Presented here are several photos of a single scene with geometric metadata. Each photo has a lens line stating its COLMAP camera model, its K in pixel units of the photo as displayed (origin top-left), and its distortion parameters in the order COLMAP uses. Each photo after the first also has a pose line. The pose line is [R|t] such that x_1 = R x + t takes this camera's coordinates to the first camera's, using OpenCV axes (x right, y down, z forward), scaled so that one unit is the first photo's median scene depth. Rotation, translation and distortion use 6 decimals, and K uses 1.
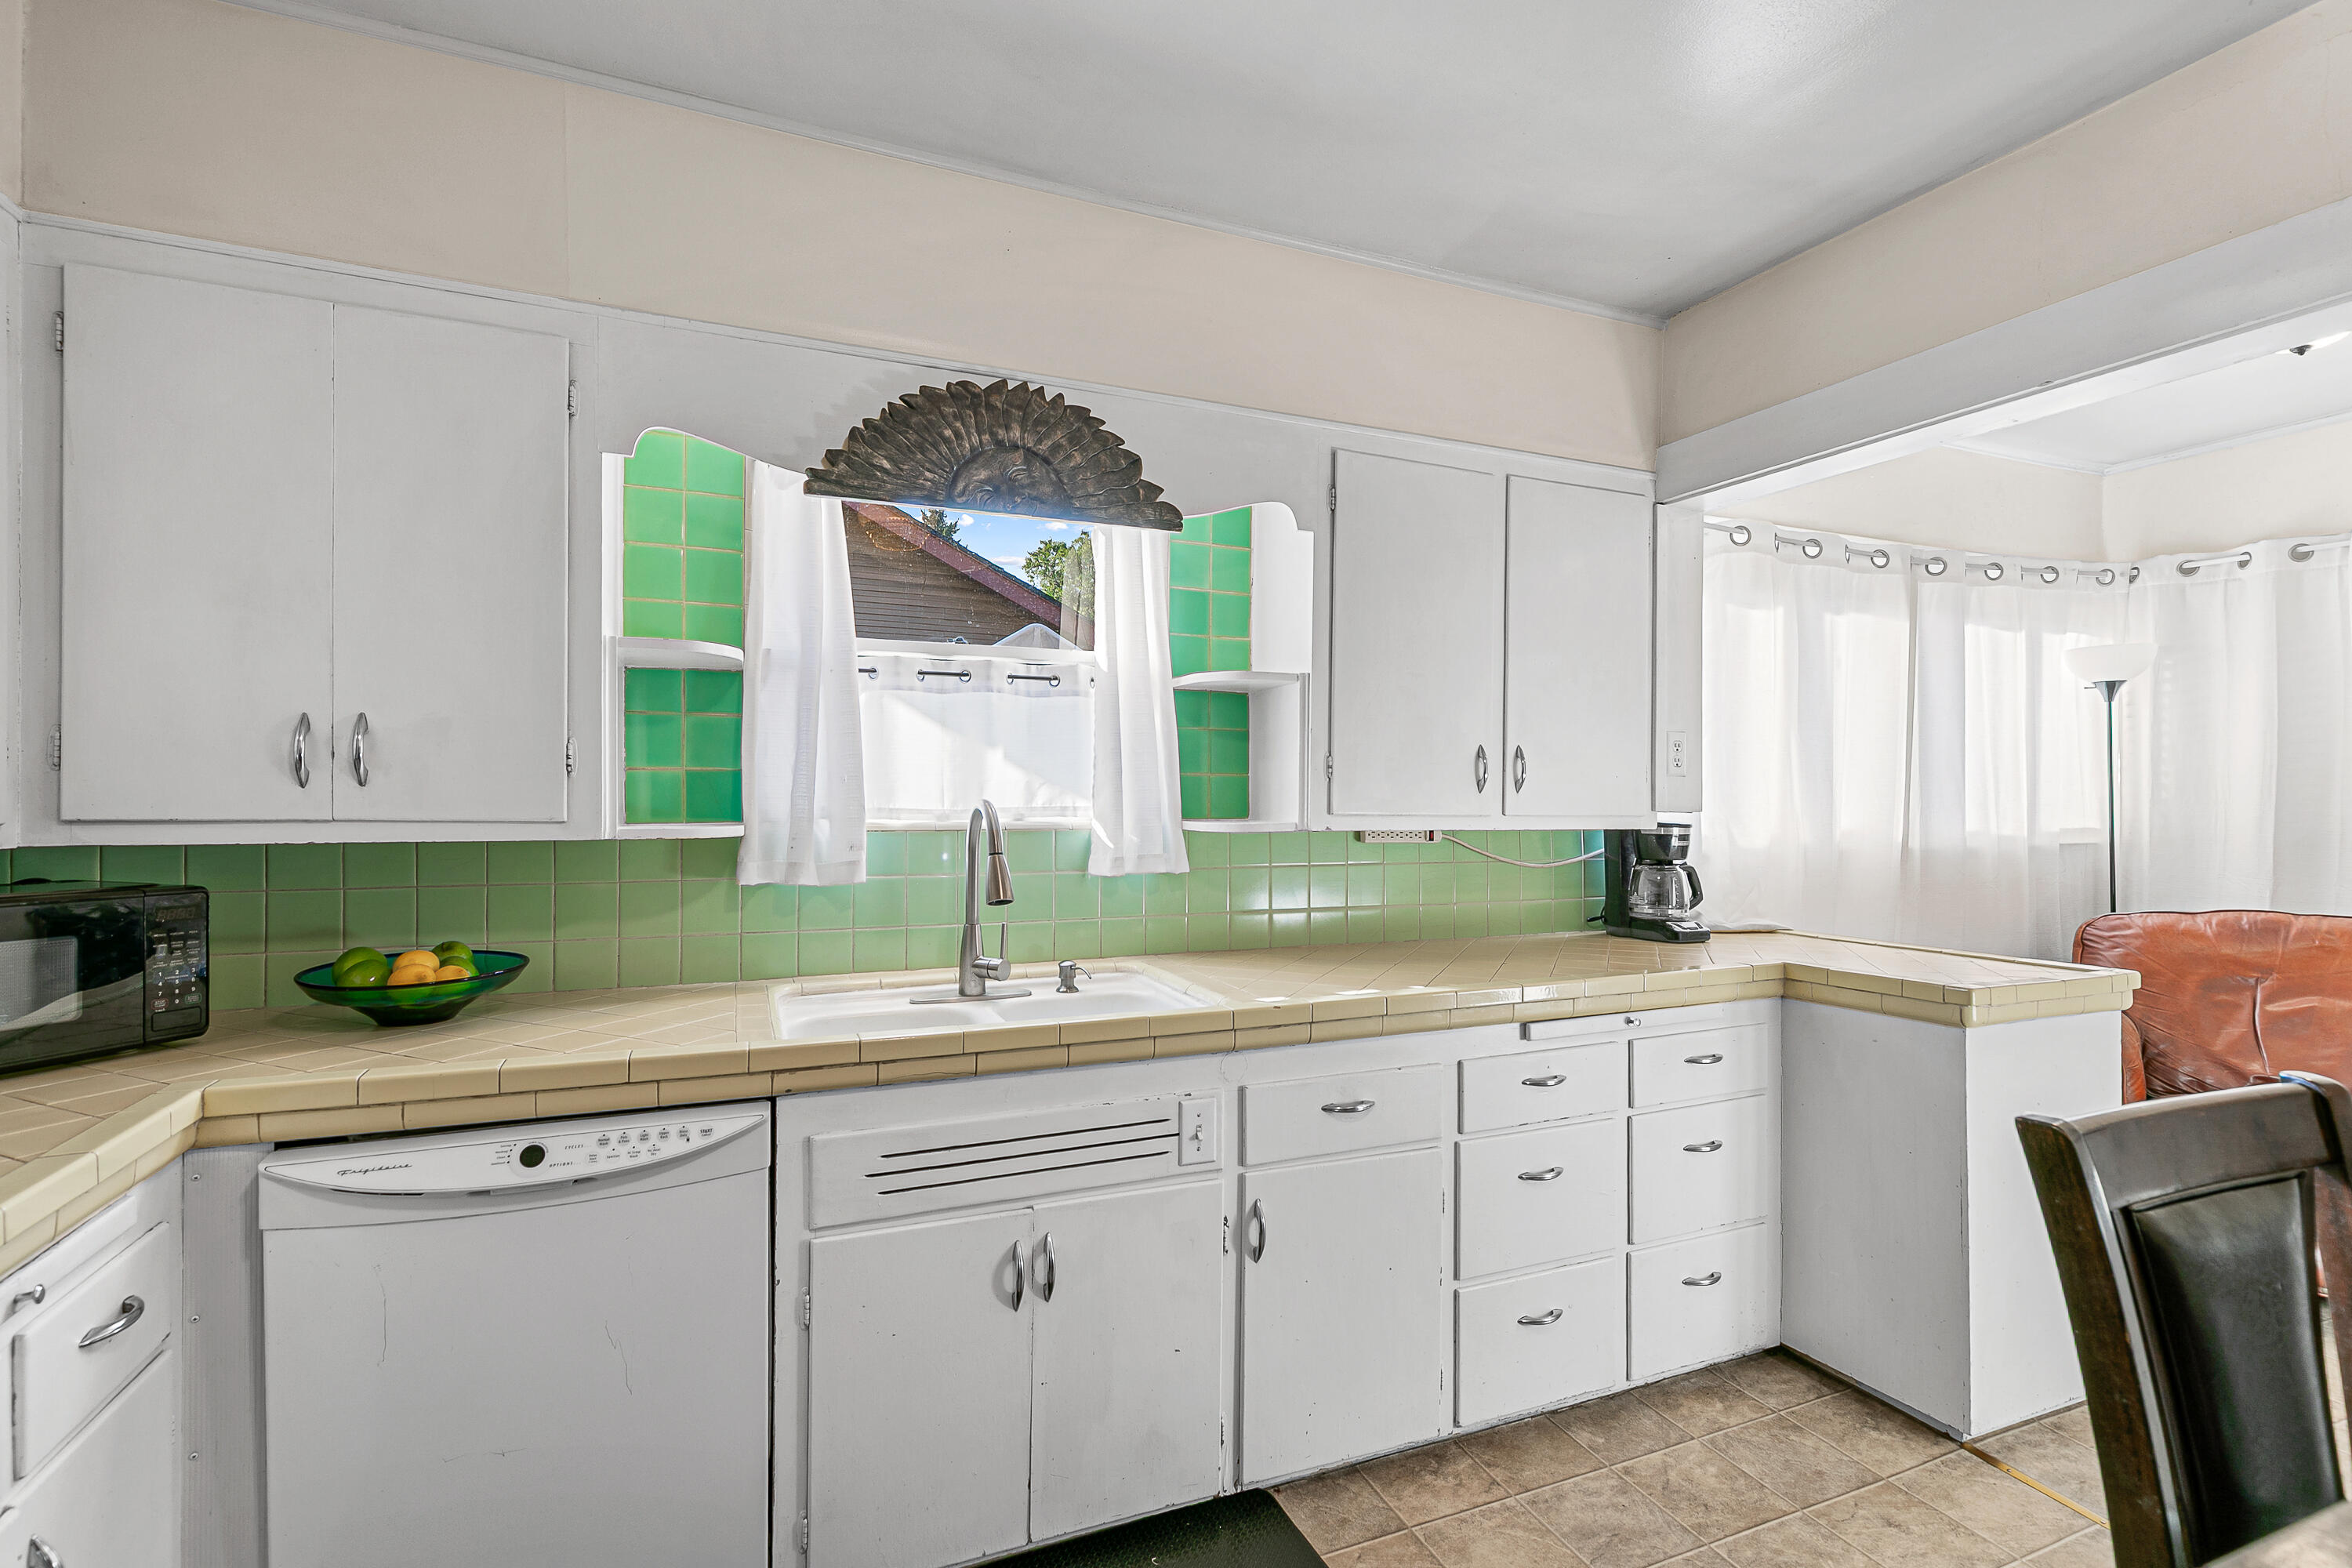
lens RADIAL K [[1073.3, 0, 1177.4], [0, 1073.3, 808.7], [0, 0, 1]] dist [-0.000214, 0.000391]
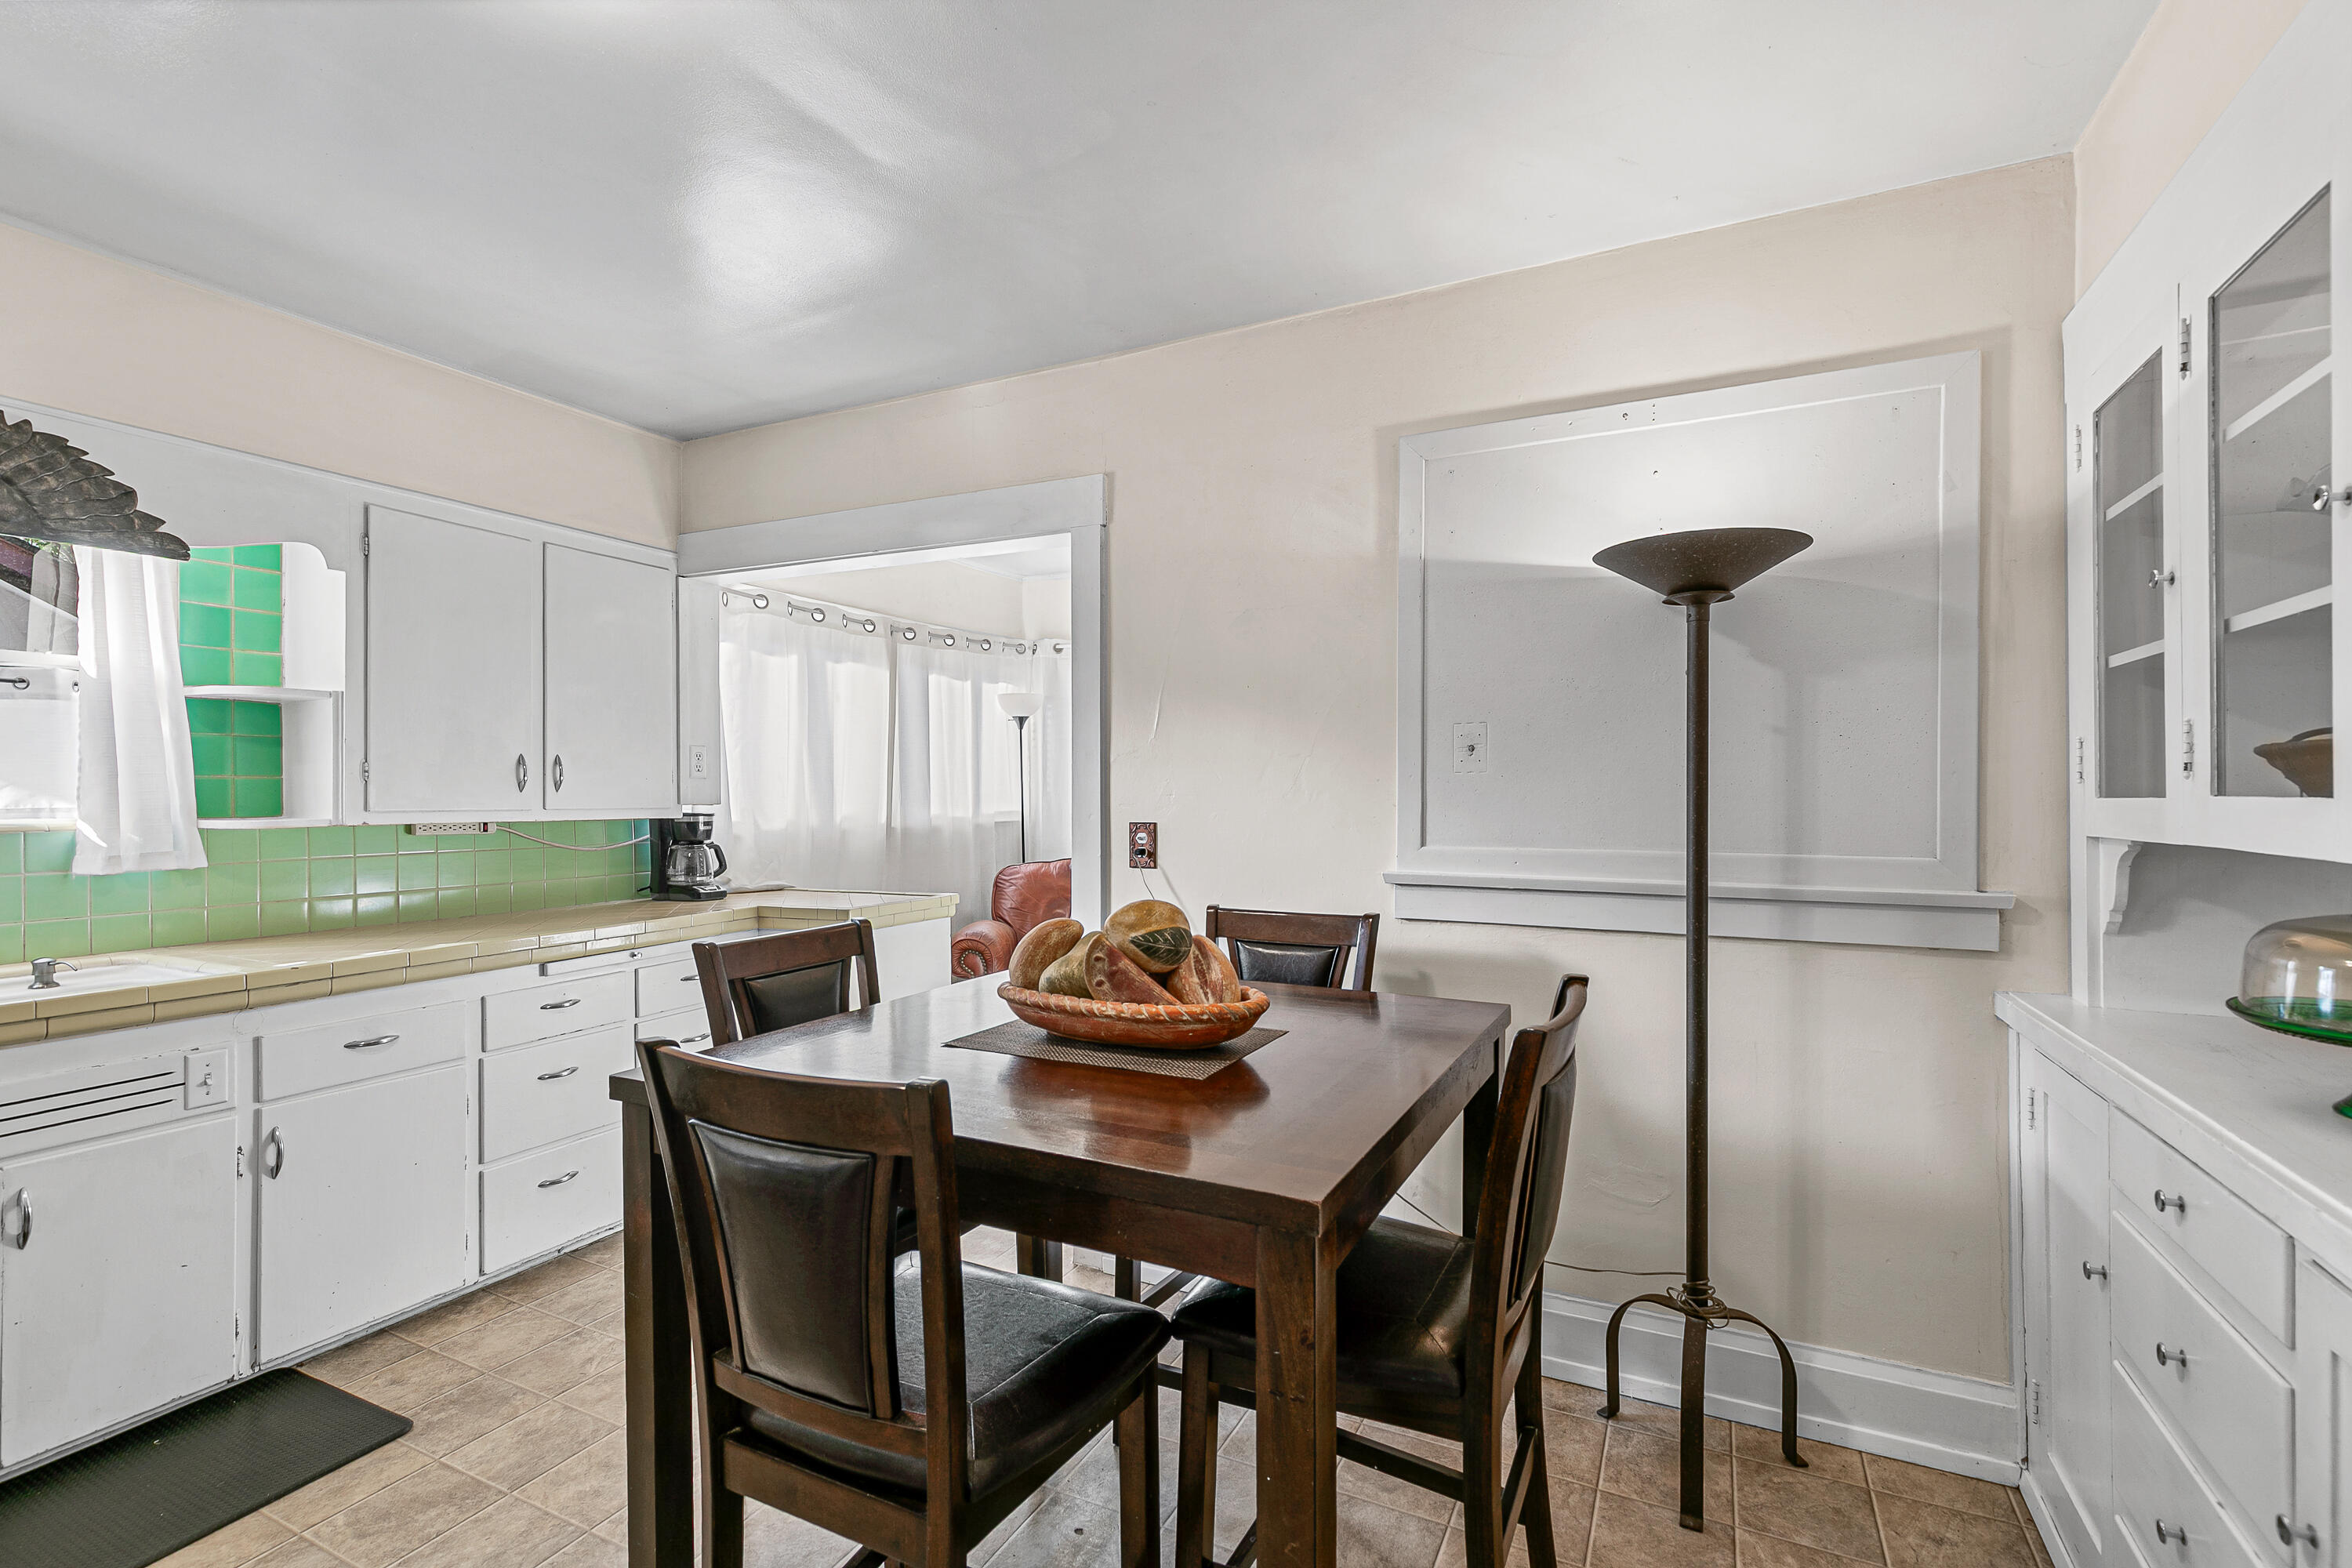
lens RADIAL K [[1061.8, 0, 1179.9], [0, 1061.8, 795.6], [0, 0, 1]] dist [0.004109, 0.000371]
pose [[0.752940, -0.009796, 0.658016, 0.042536], [0.014738, 0.999889, -0.001979, 0.003444], [-0.657924, 0.011188, 0.753001, -0.453905]]
